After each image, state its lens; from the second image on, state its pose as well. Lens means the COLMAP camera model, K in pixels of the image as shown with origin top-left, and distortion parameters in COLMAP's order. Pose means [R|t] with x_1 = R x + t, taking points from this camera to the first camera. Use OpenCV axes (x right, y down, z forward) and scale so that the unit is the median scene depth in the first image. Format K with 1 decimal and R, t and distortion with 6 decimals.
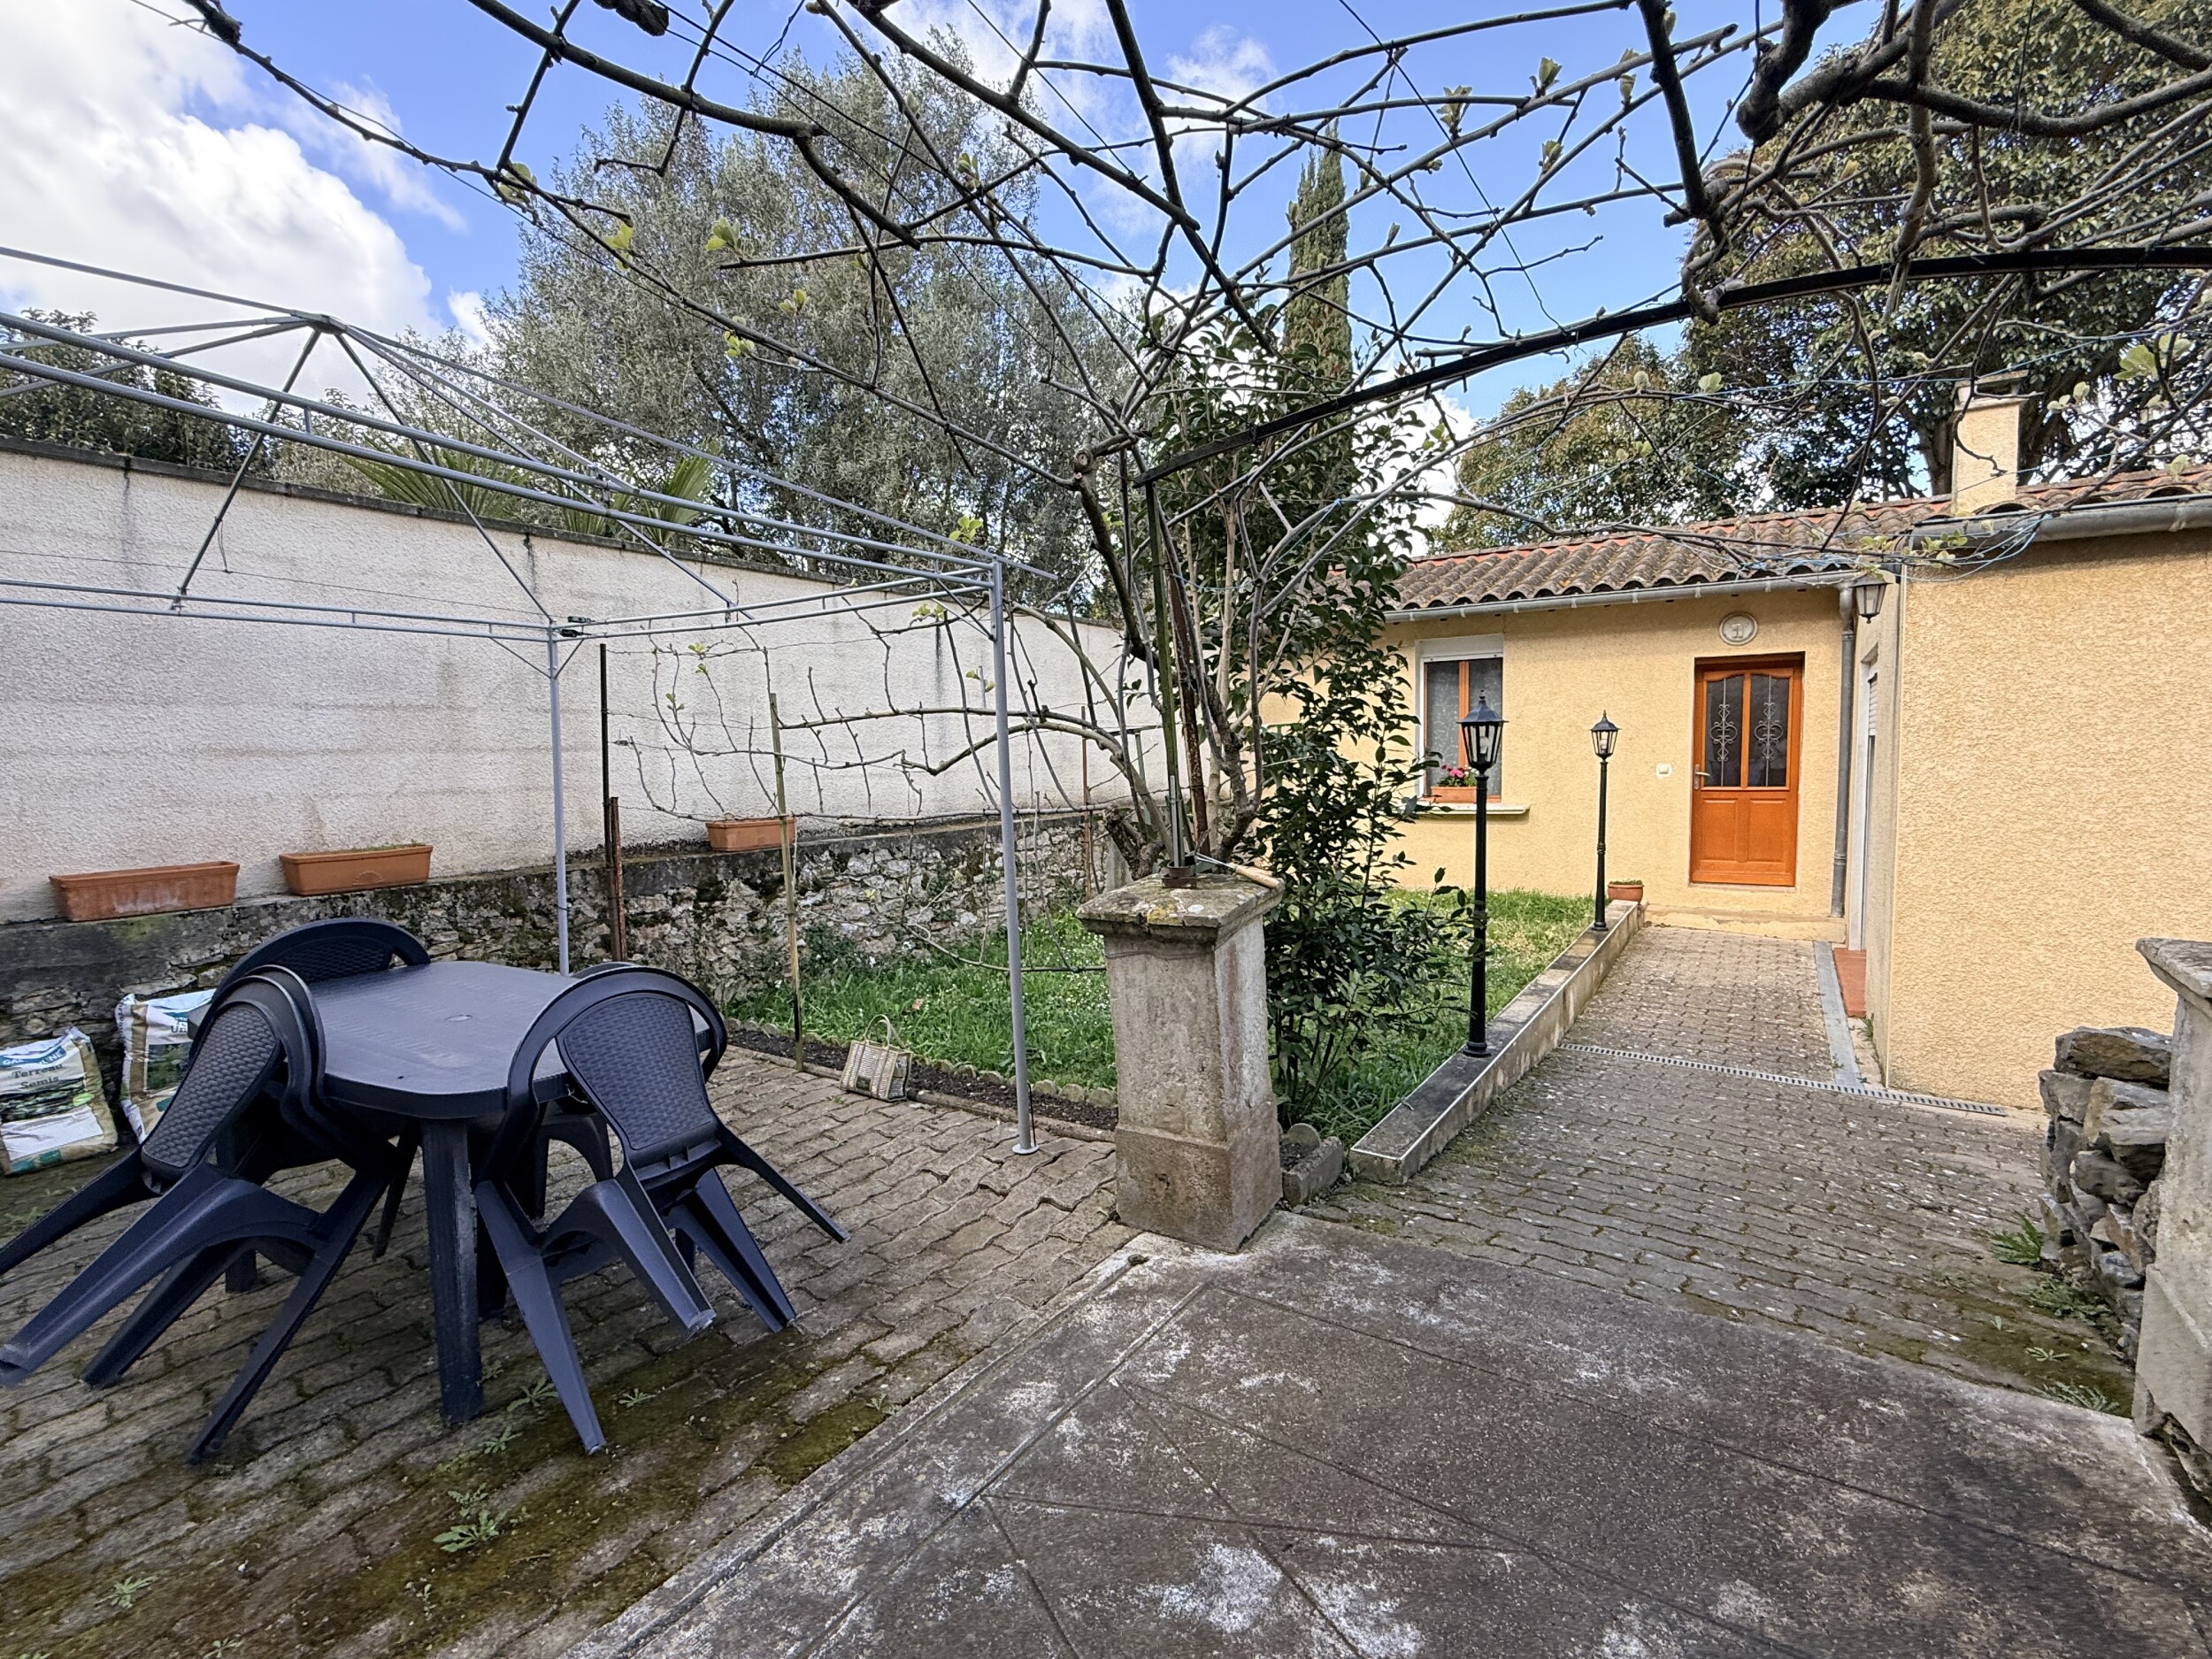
lens RADIAL K [[1012.0, 0, 1106.1], [0, 1012.0, 832.4], [0, 0, 1]] dist [0.000092, -0.001148]
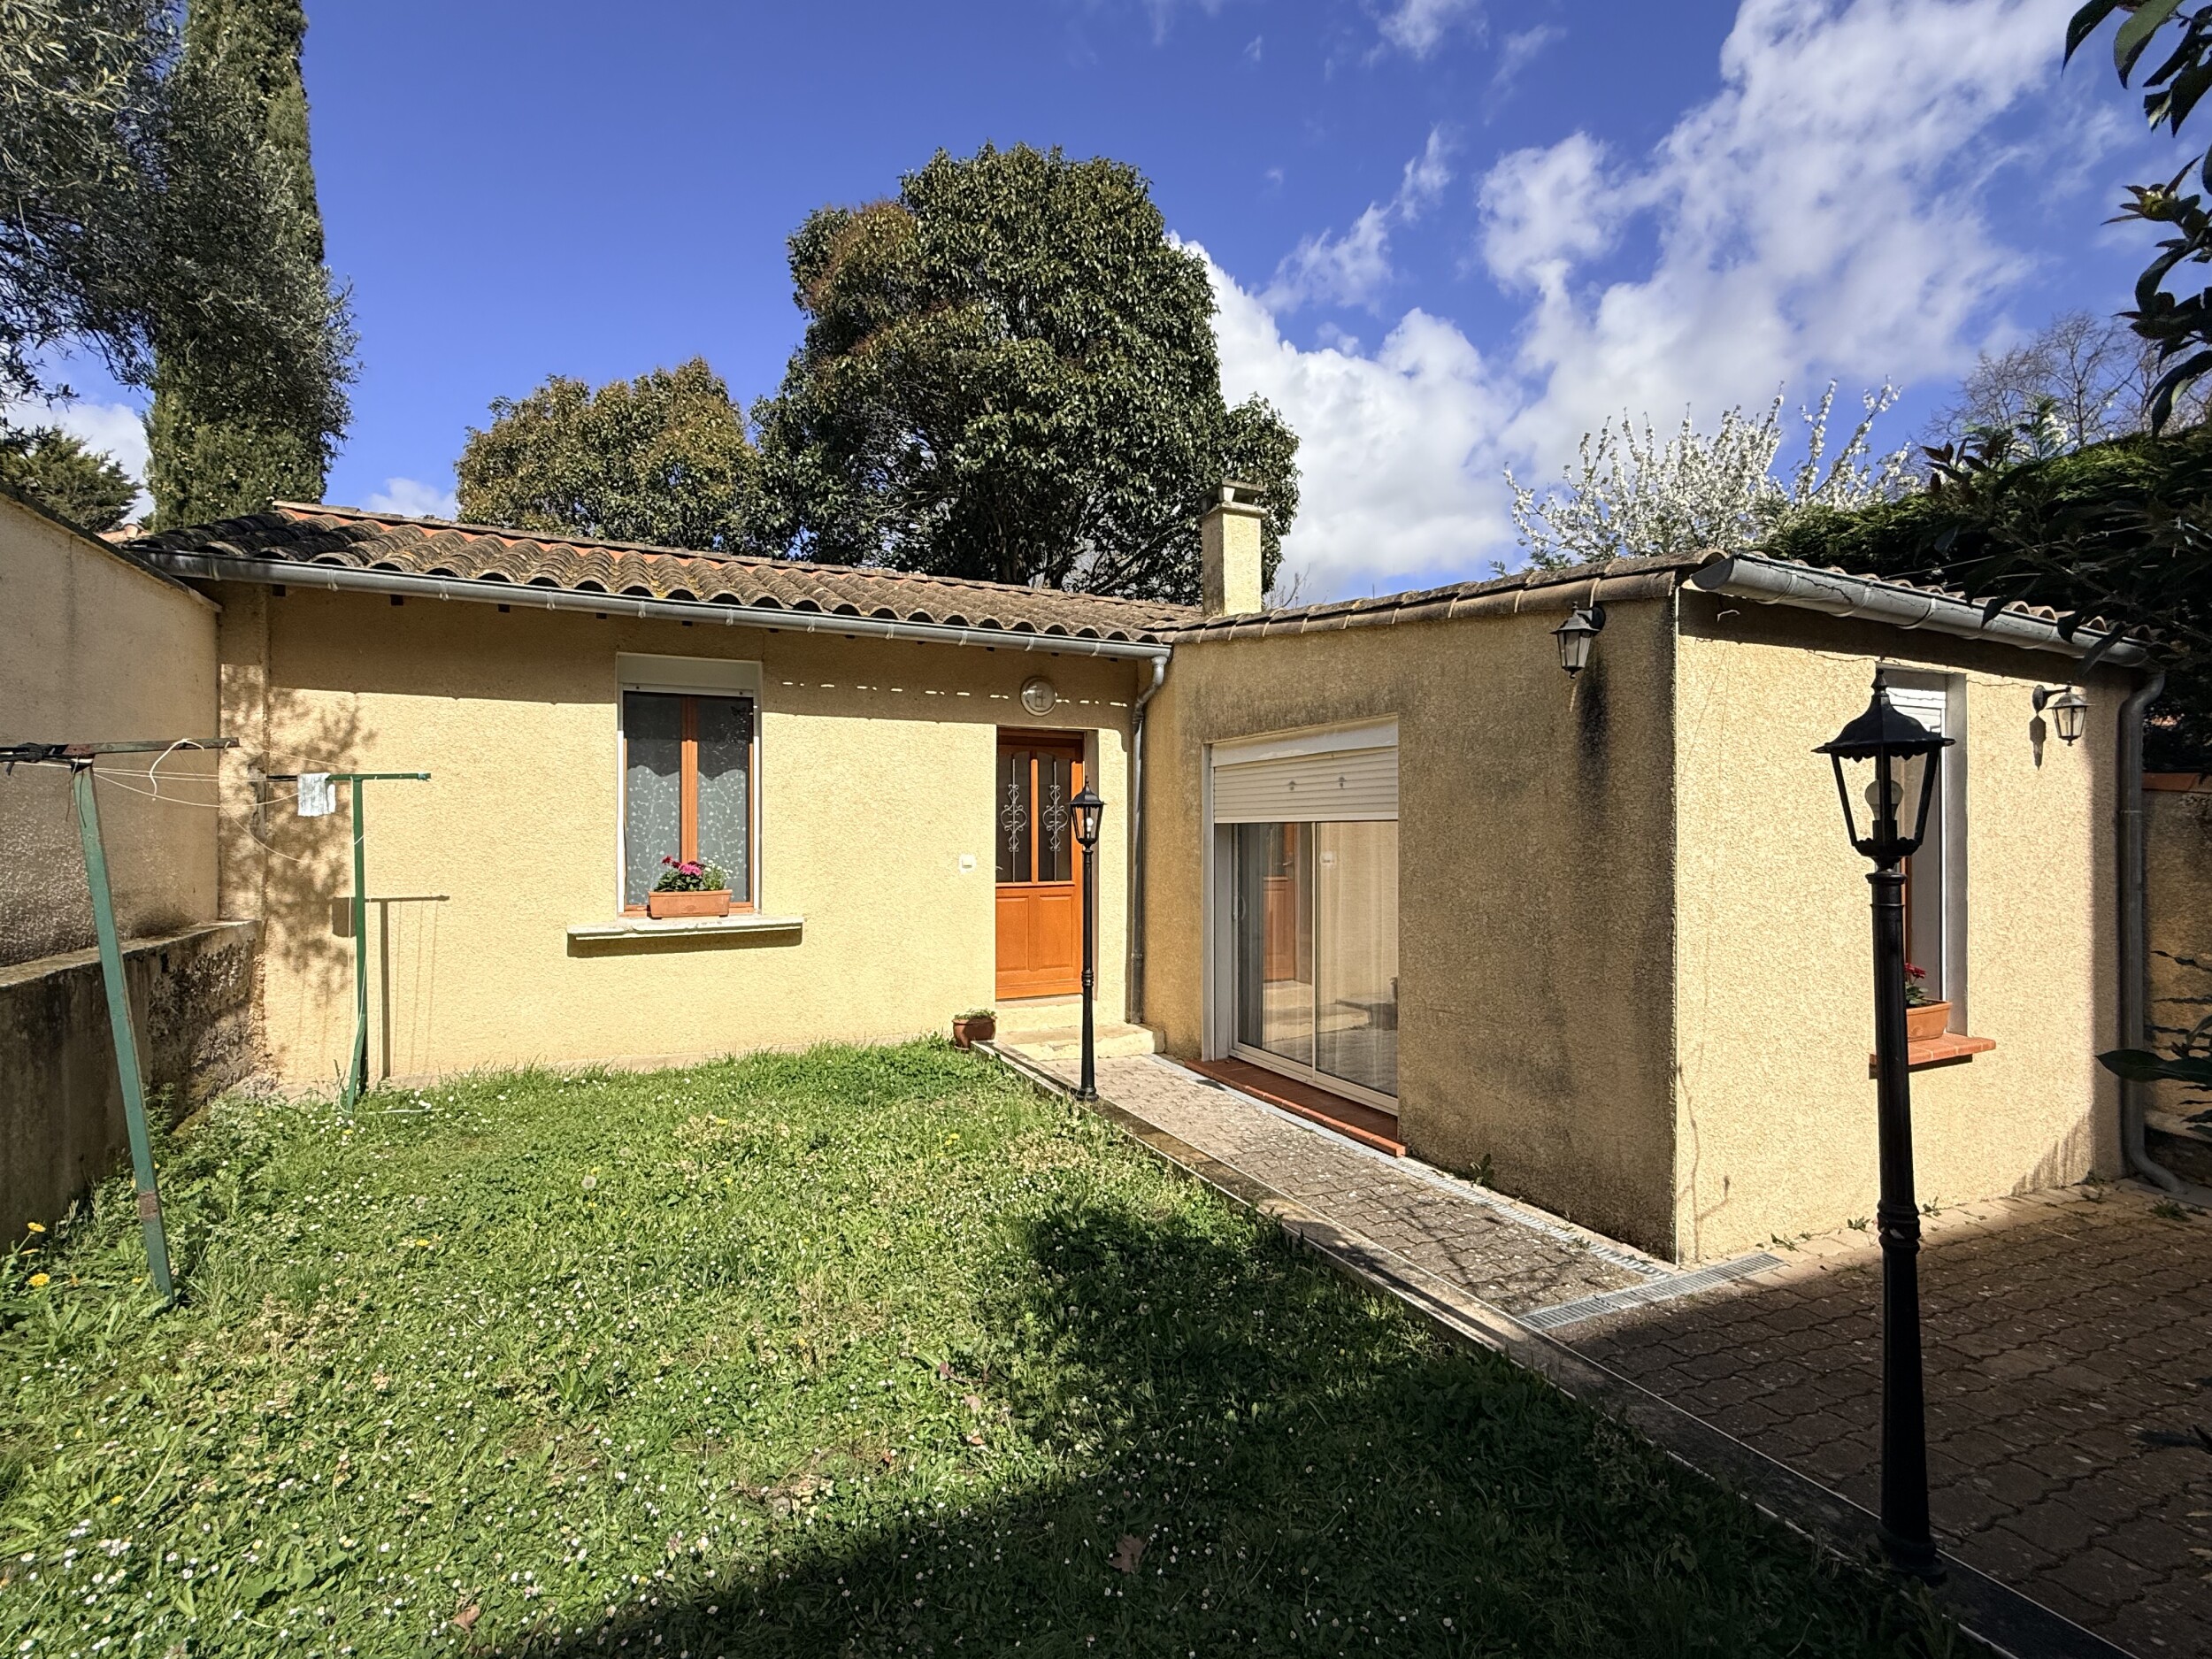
lens RADIAL K [[1012.0, 0, 1104.3], [0, 1012.0, 829.3], [0, 0, 1]] dist [0.000092, -0.001148]
pose [[0.512453, 0.021803, 0.858439, -0.175156], [0.060320, 0.996294, -0.061313, -0.082480], [-0.856594, 0.083201, 0.509239, 1.271290]]
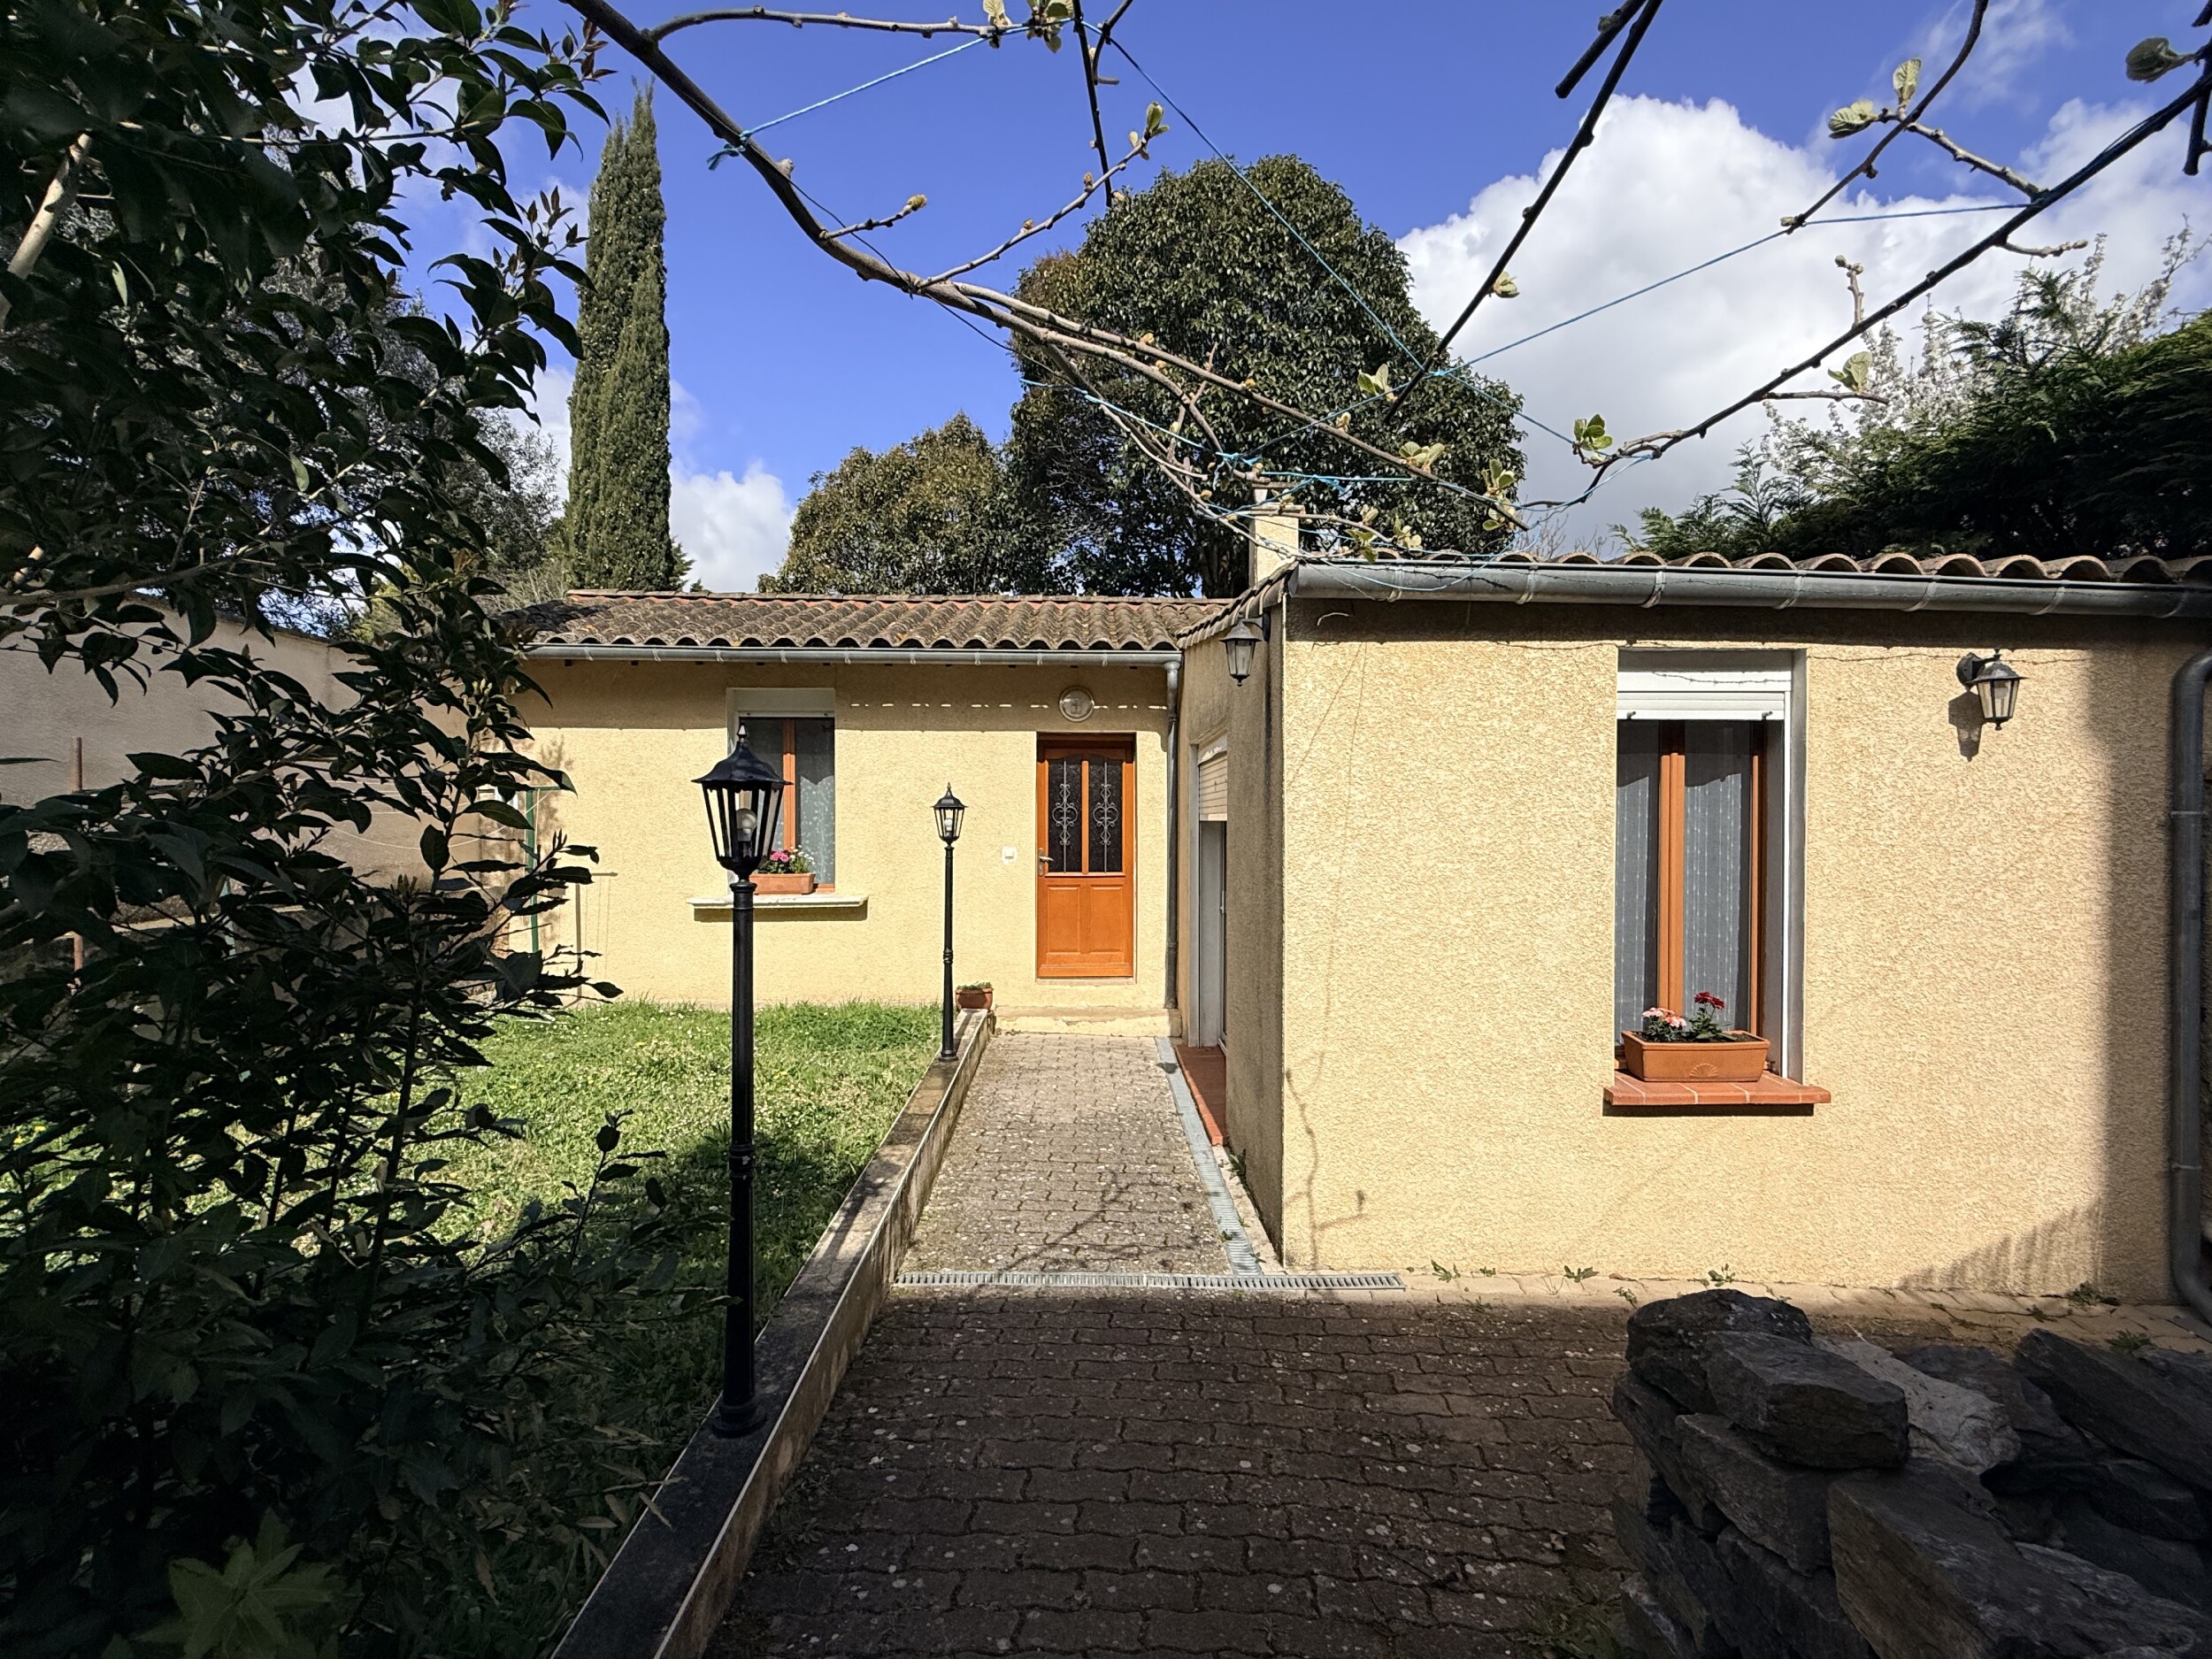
lens RADIAL K [[1012.0, 0, 1113.6], [0, 1012.0, 827.7], [0, 0, 1]] dist [0.000092, -0.001148]
pose [[0.813437, 0.015594, 0.581444, 0.267378], [0.029791, 0.997211, -0.068423, -0.053006], [-0.580890, 0.072980, 0.810704, 0.554675]]
